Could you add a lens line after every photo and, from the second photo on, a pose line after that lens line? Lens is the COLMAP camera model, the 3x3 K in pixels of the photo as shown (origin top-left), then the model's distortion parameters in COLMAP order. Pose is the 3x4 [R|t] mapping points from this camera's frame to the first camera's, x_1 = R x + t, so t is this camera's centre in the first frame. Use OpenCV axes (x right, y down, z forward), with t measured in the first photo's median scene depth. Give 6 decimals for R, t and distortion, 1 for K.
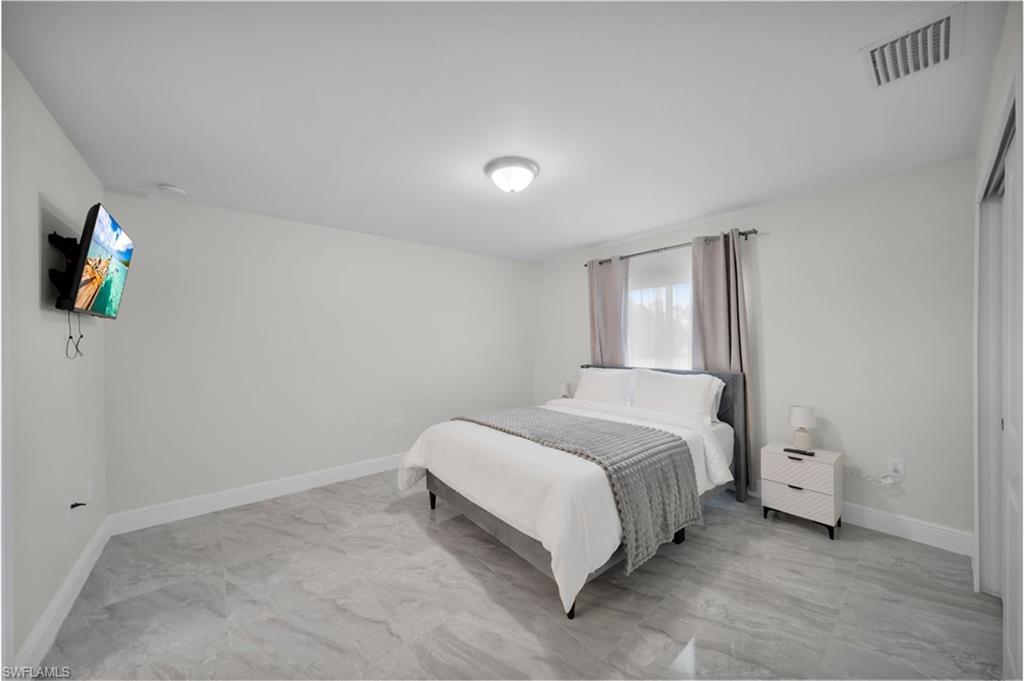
lens RADIAL K [[358.4, 0, 512.0], [0, 358.4, 340.5], [0, 0, 1]] dist [-0.001166, -0.000057]
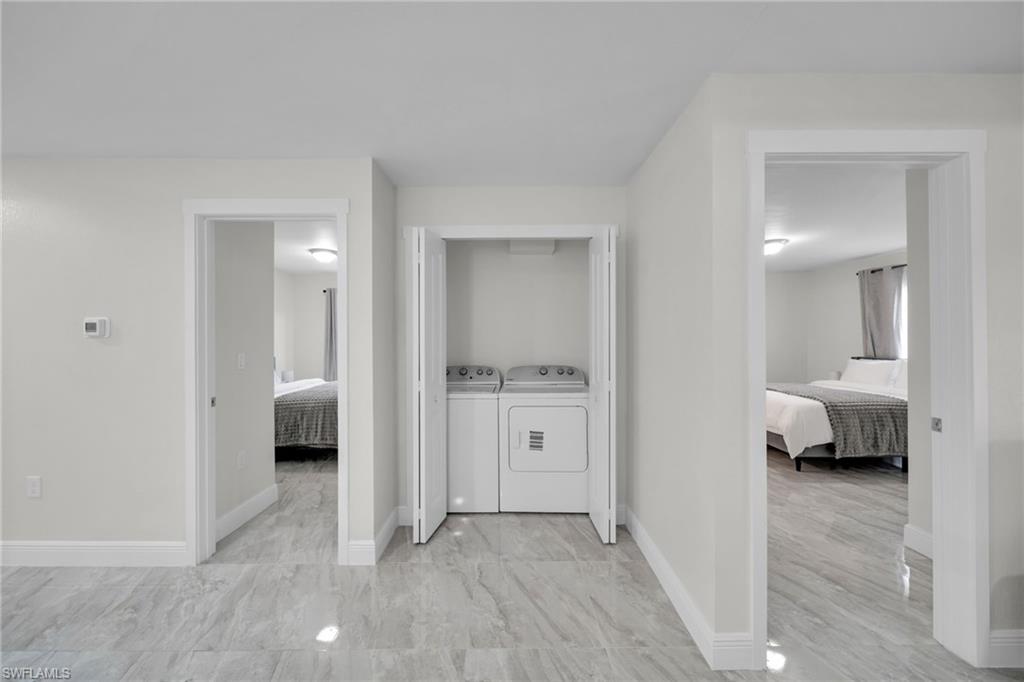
lens RADIAL K [[358.4, 0, 512.0], [0, 358.4, 341.0], [0, 0, 1]] dist [-0.001166, -0.000057]
pose [[0.766028, 0.006971, -0.642769, 0.175632], [0.000182, 0.999939, 0.011061, 0.002120], [0.642807, -0.008590, 0.765980, -1.280395]]
